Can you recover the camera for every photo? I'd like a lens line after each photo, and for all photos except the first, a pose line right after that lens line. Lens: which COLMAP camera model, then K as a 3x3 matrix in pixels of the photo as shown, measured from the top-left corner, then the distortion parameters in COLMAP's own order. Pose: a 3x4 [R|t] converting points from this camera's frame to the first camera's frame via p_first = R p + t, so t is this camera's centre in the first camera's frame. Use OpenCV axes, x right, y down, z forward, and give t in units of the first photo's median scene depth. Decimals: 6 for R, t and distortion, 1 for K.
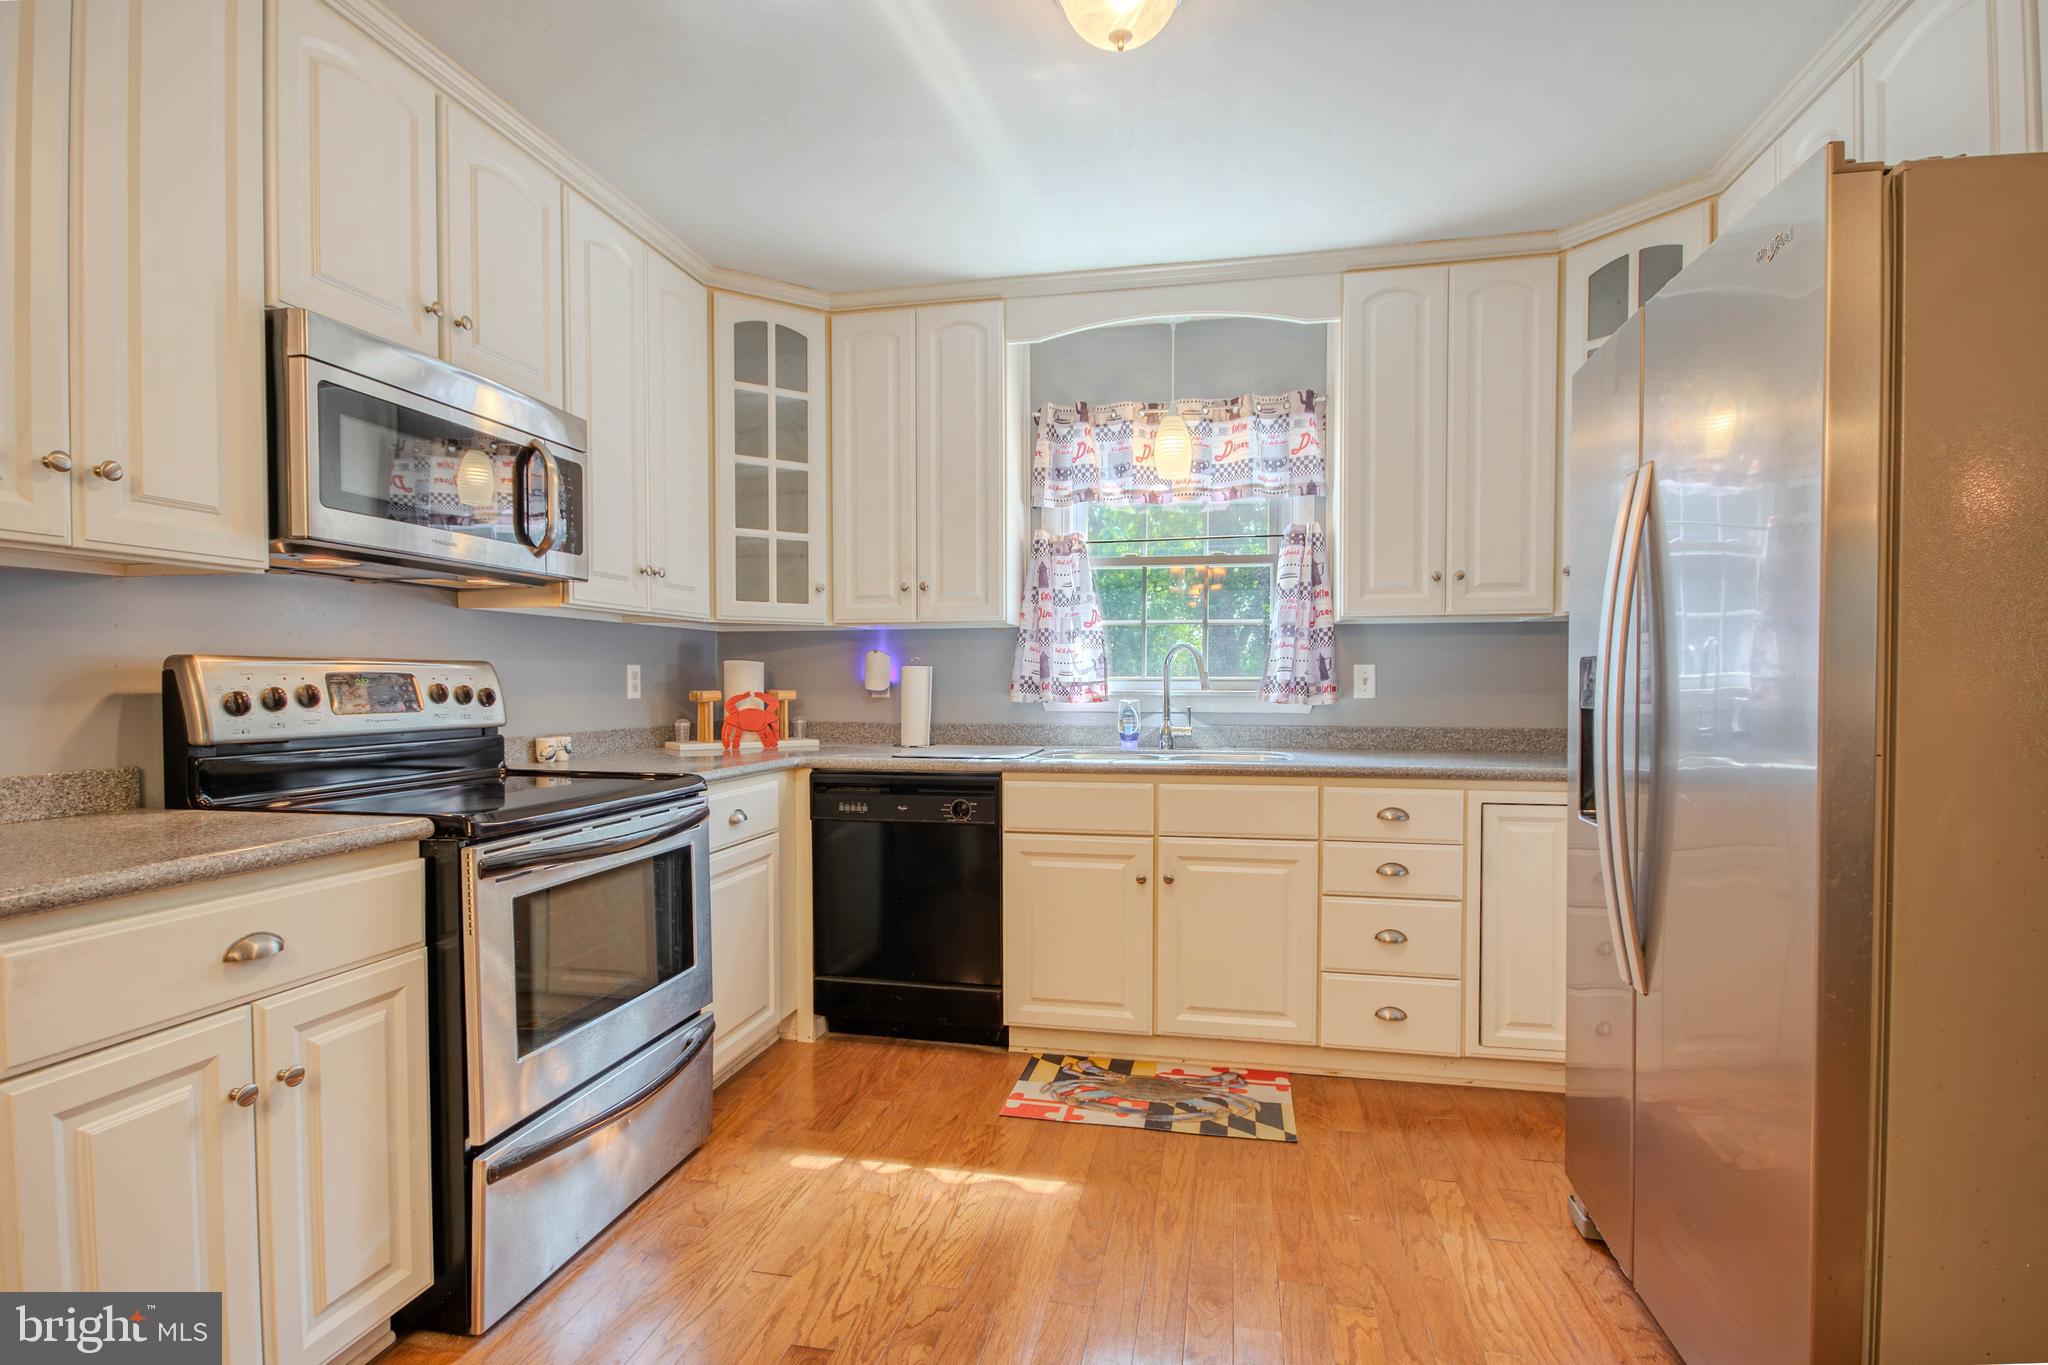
lens RADIAL K [[981.1, 0, 1031.0], [0, 981.1, 703.6], [0, 0, 1]] dist [-0.001182, -0.000916]
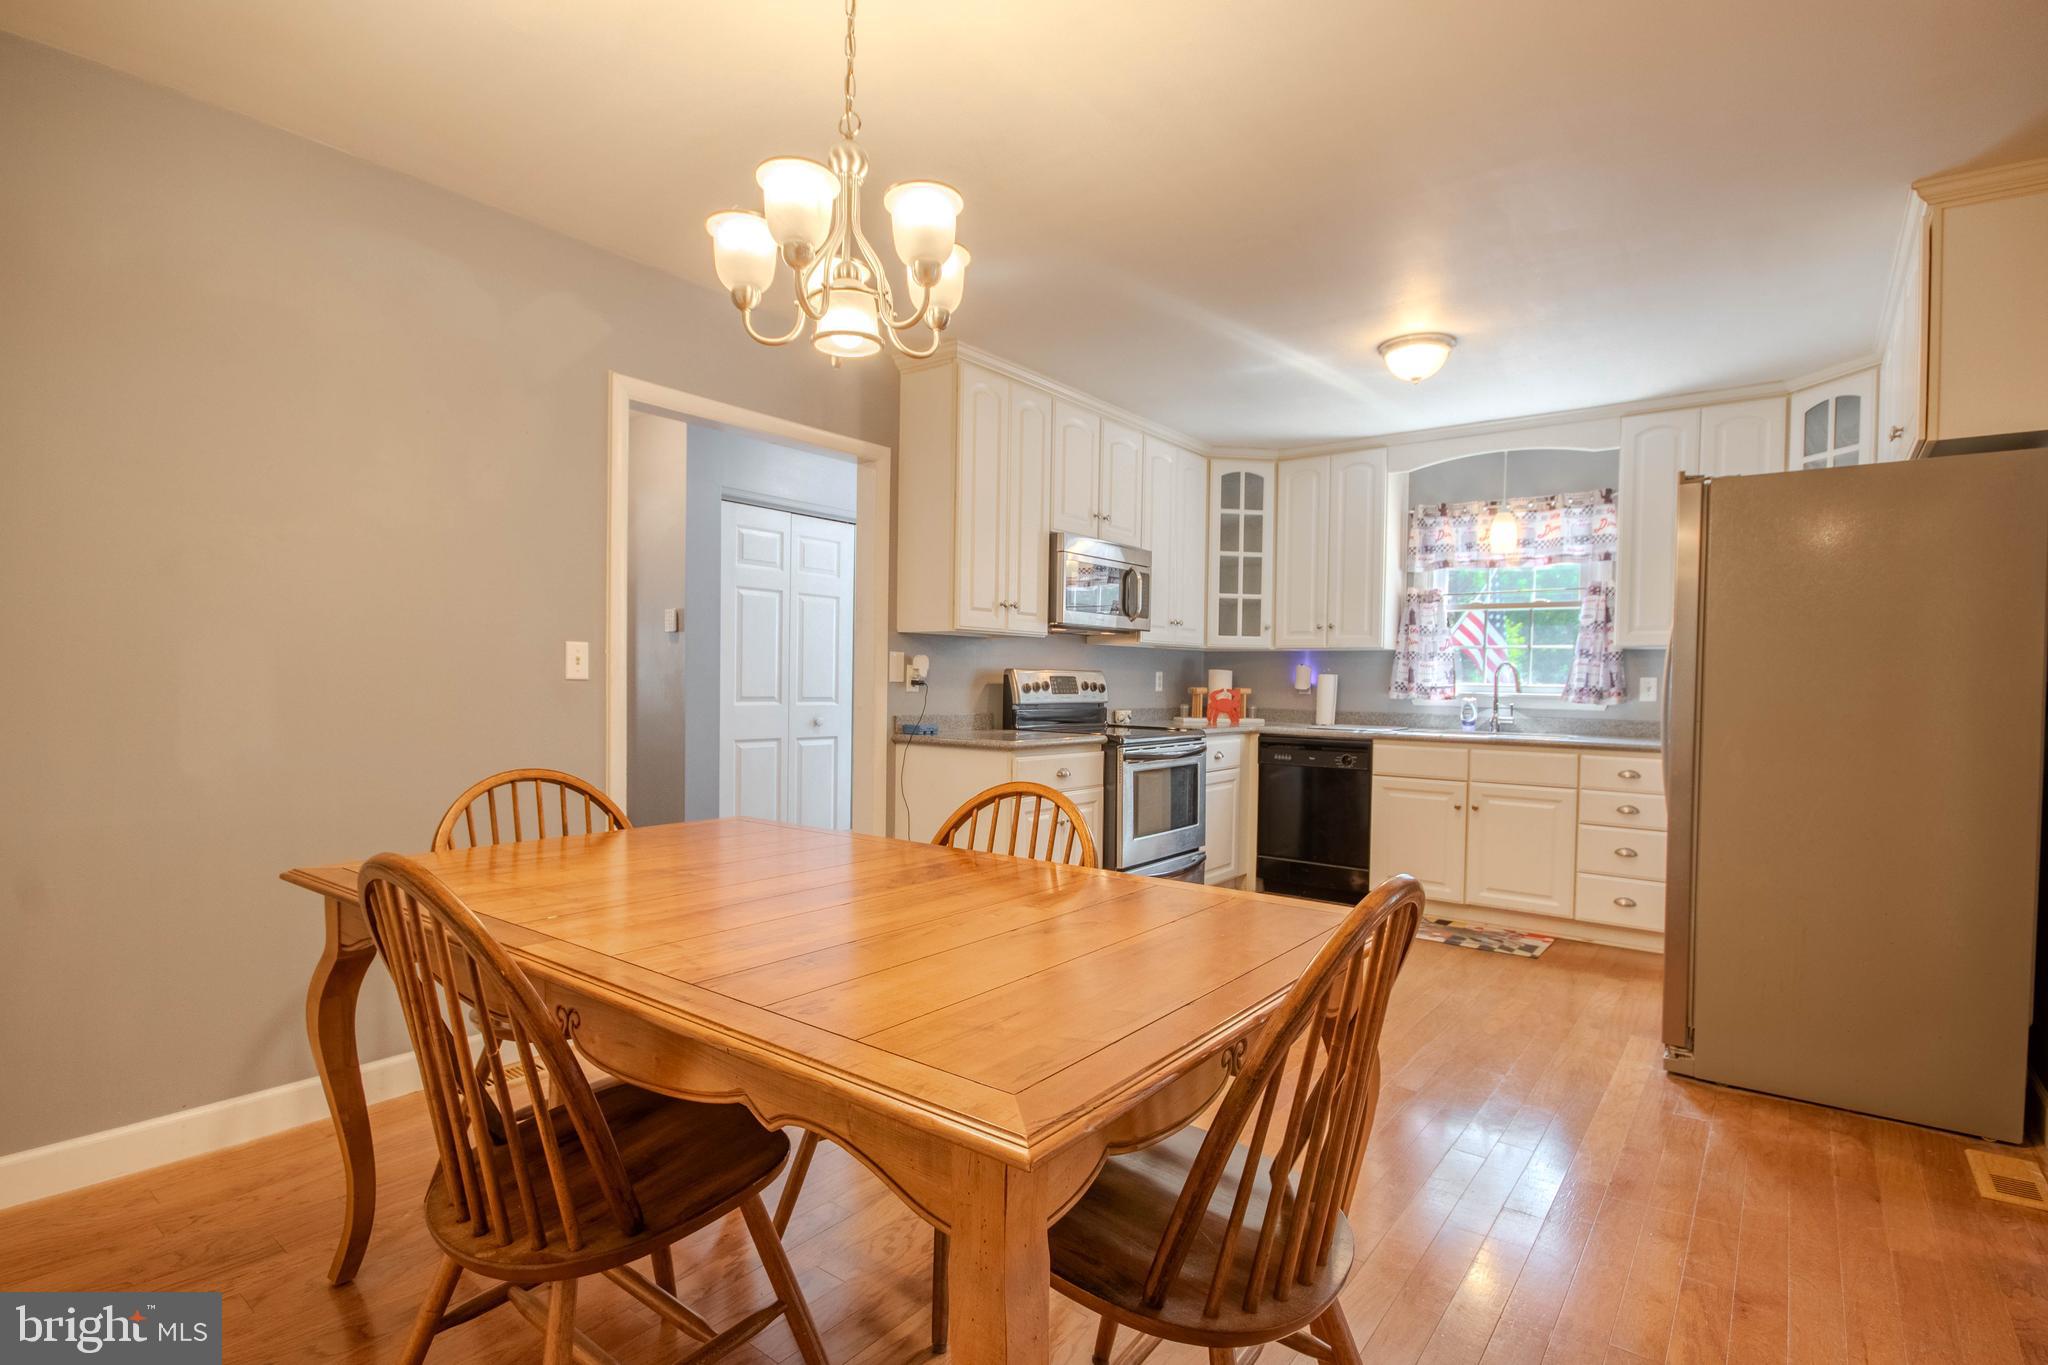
lens RADIAL K [[959.9, 0, 1040.4], [0, 959.9, 706.2], [0, 0, 1]] dist [-0.010425, 0.001015]
pose [[0.901147, 0.026900, -0.432678, 0.148968], [-0.025836, 0.999631, 0.008337, 0.013195], [0.432743, 0.003666, 0.901510, -0.647917]]
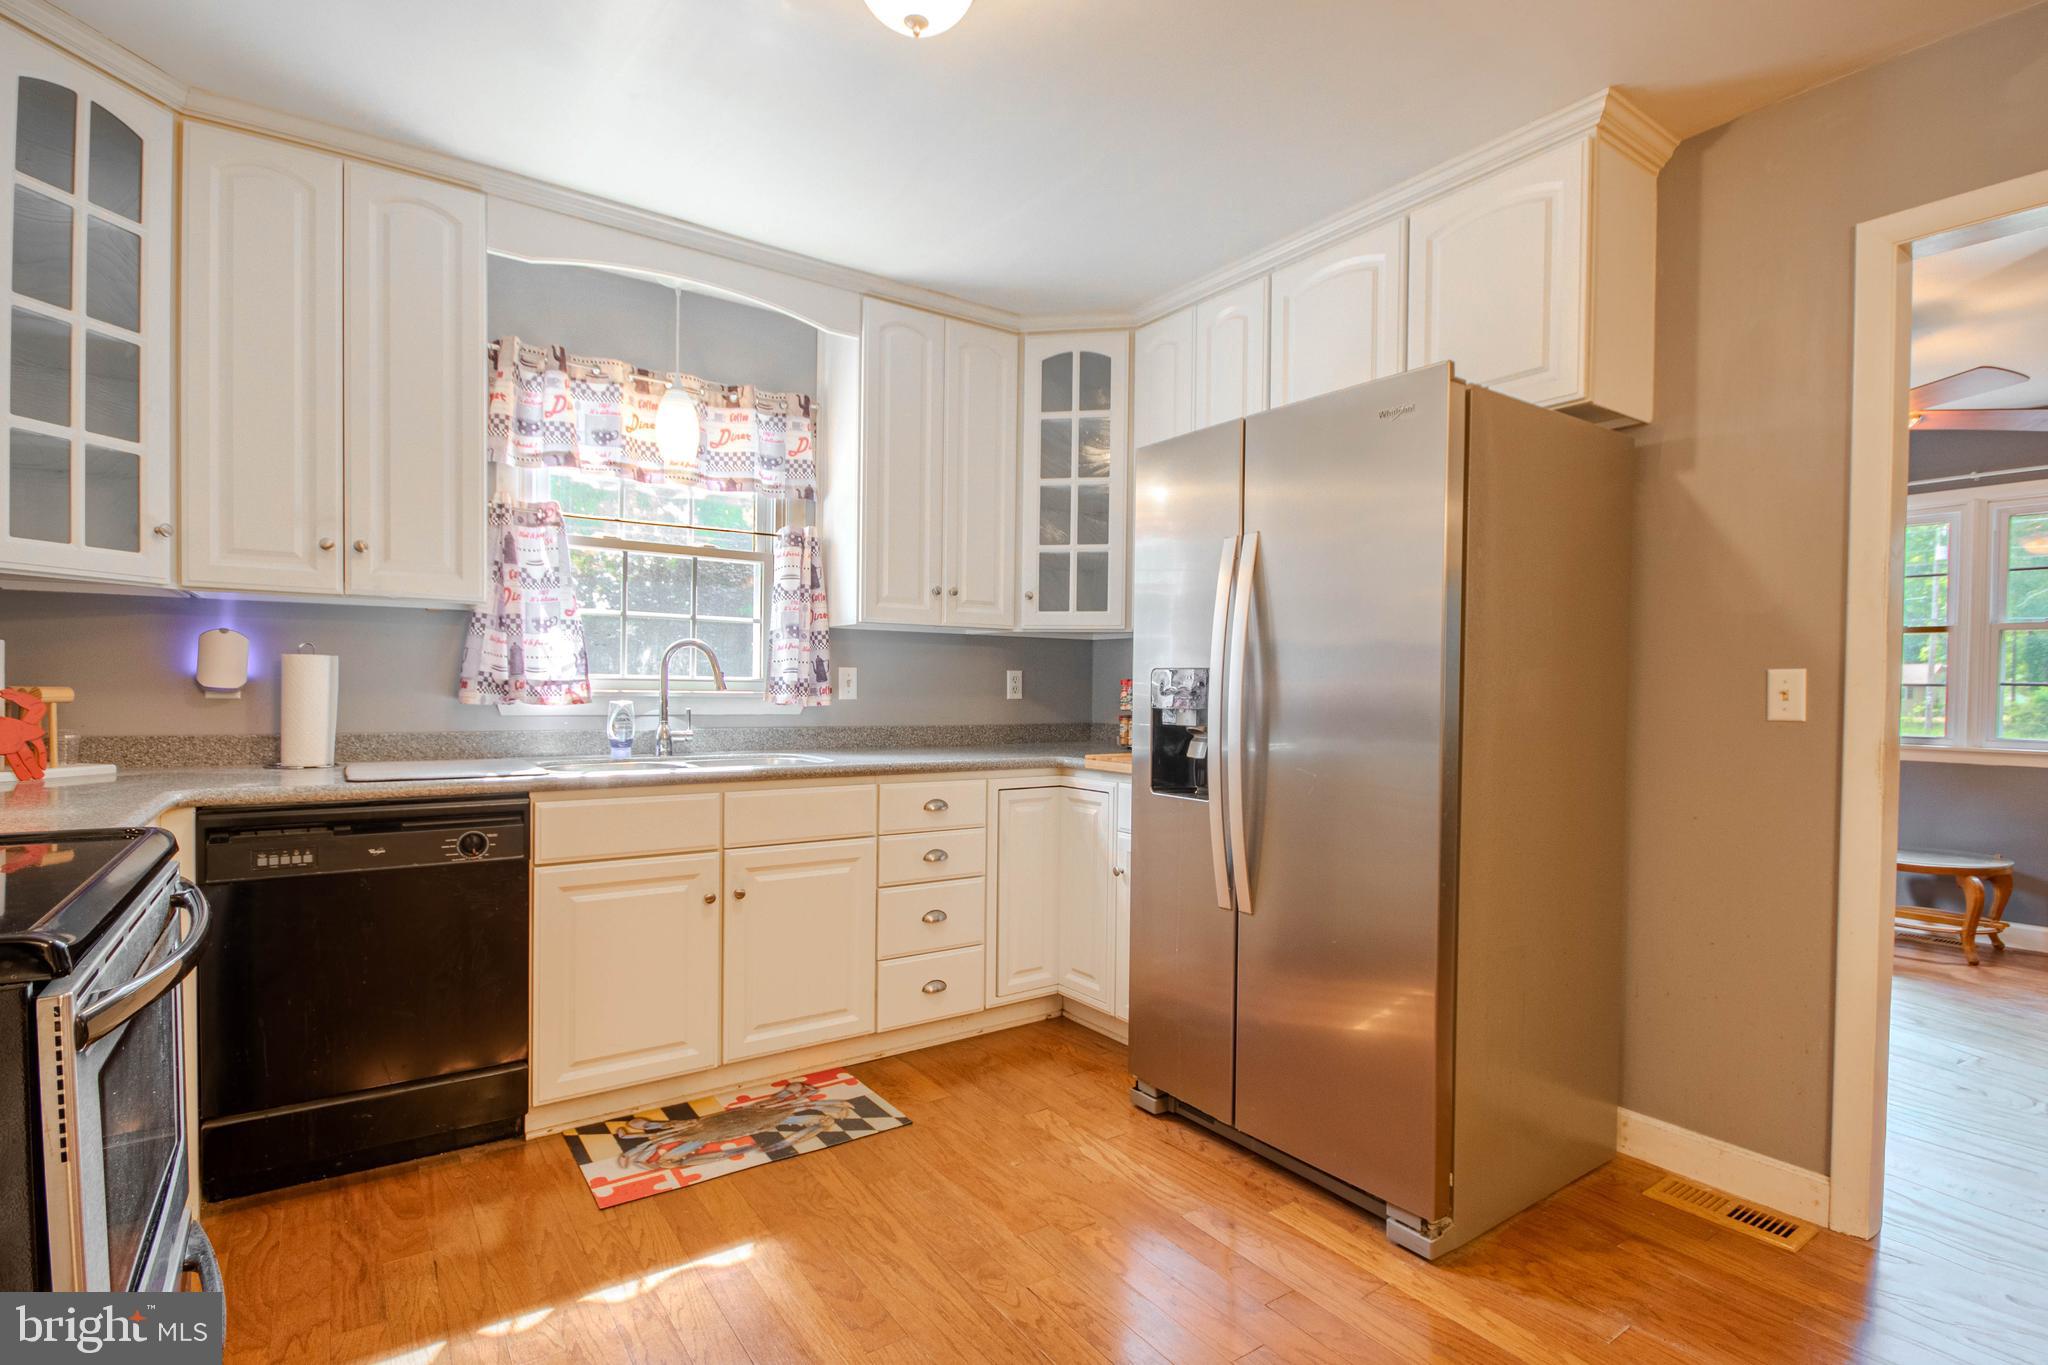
lens RADIAL K [[981.1, 0, 1031.0], [0, 981.1, 703.6], [0, 0, 1]] dist [-0.001182, -0.000916]
pose [[0.683572, -0.003507, 0.729875, -0.301116], [0.003765, 0.999992, 0.001279, -0.001732], [-0.729873, 0.001874, 0.683580, 0.139075]]
